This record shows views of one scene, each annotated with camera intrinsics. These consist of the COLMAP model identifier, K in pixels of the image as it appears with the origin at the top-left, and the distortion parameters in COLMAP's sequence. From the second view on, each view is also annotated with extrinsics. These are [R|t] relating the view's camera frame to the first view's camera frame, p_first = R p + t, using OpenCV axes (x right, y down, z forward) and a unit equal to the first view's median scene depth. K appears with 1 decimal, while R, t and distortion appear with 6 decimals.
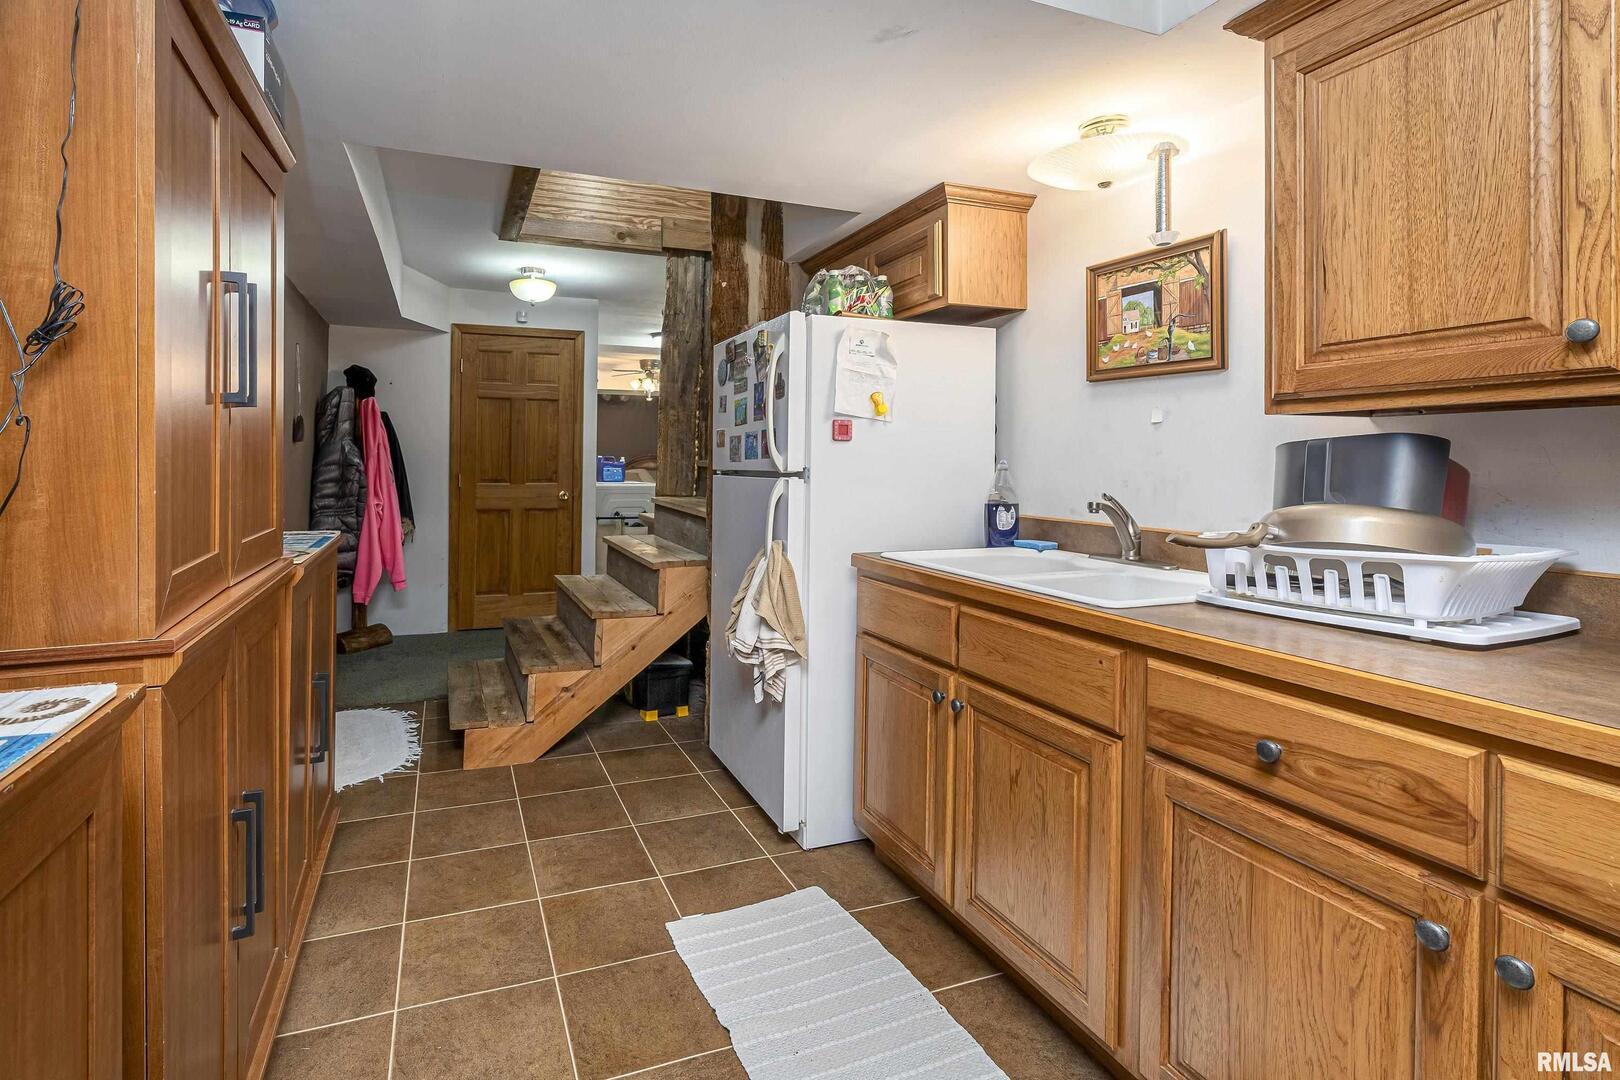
lens RADIAL K [[829.9, 0, 775.9], [0, 829.9, 465.8], [0, 0, 1]] dist [-0.001009, -0.000085]
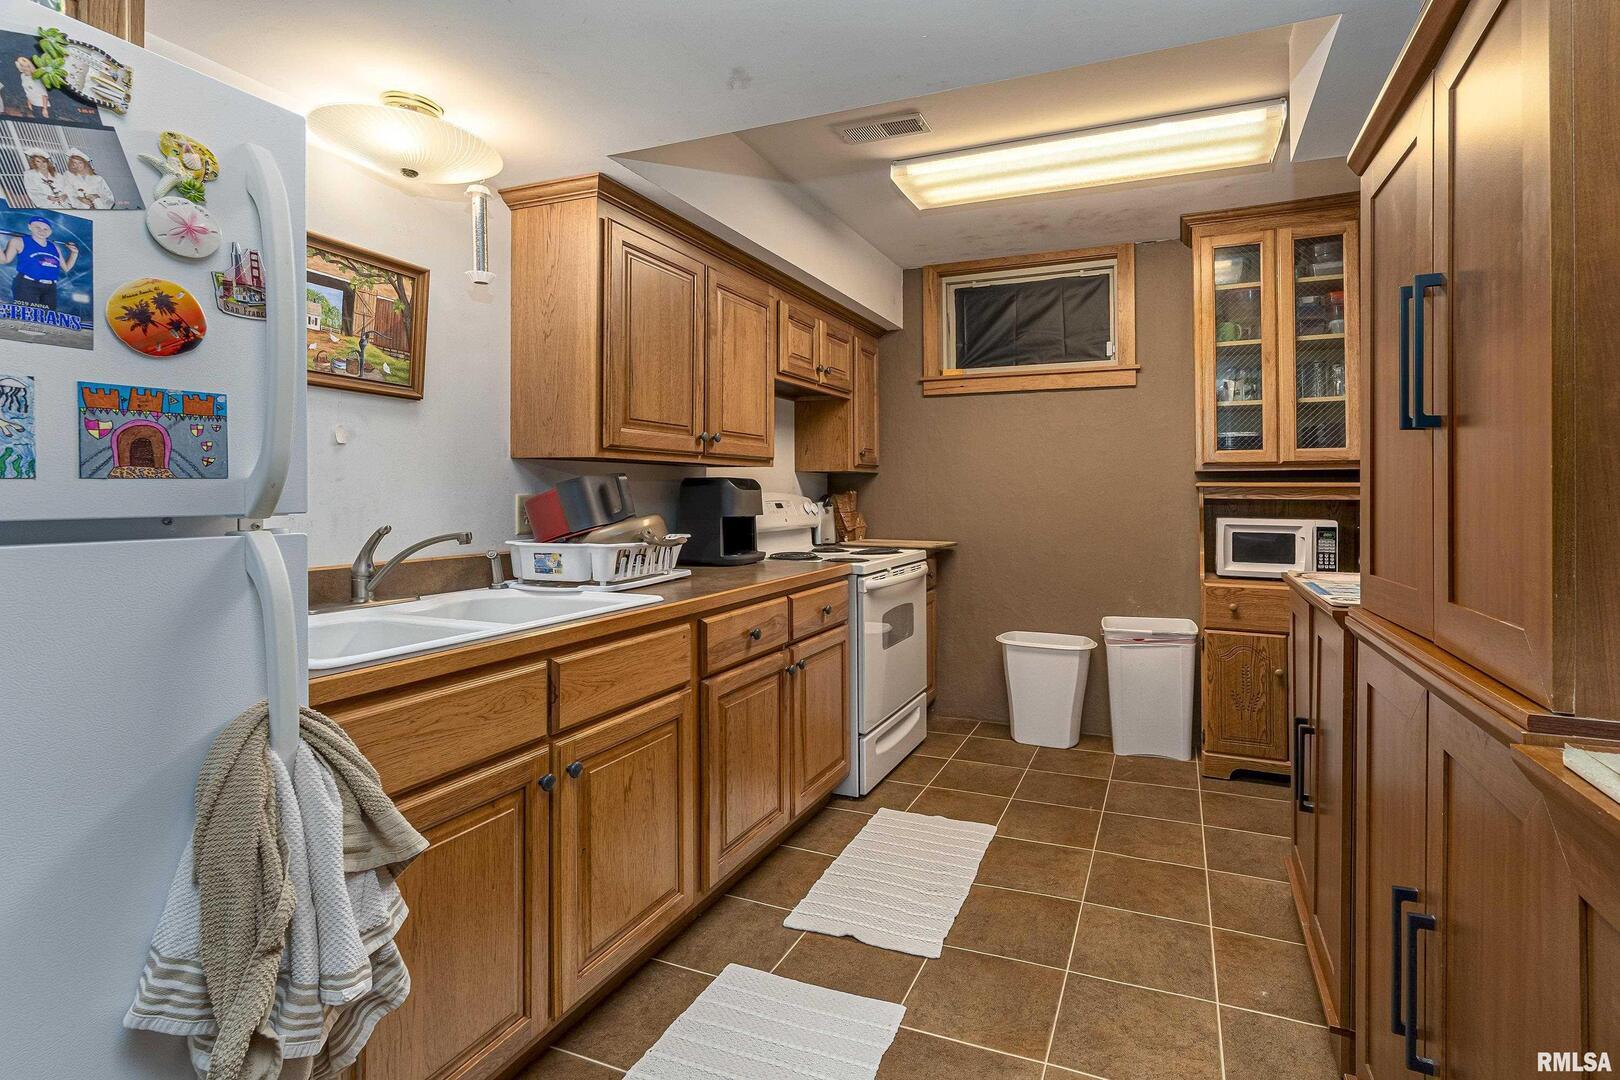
lens RADIAL K [[829.9, 0, 794.6], [0, 829.9, 495.2], [0, 0, 1]] dist [-0.001009, -0.000085]
pose [[-0.693266, -0.010265, 0.720609, -0.525744], [-0.003510, 0.999935, 0.010867, -0.009347], [-0.720673, 0.005005, -0.693257, 1.328429]]
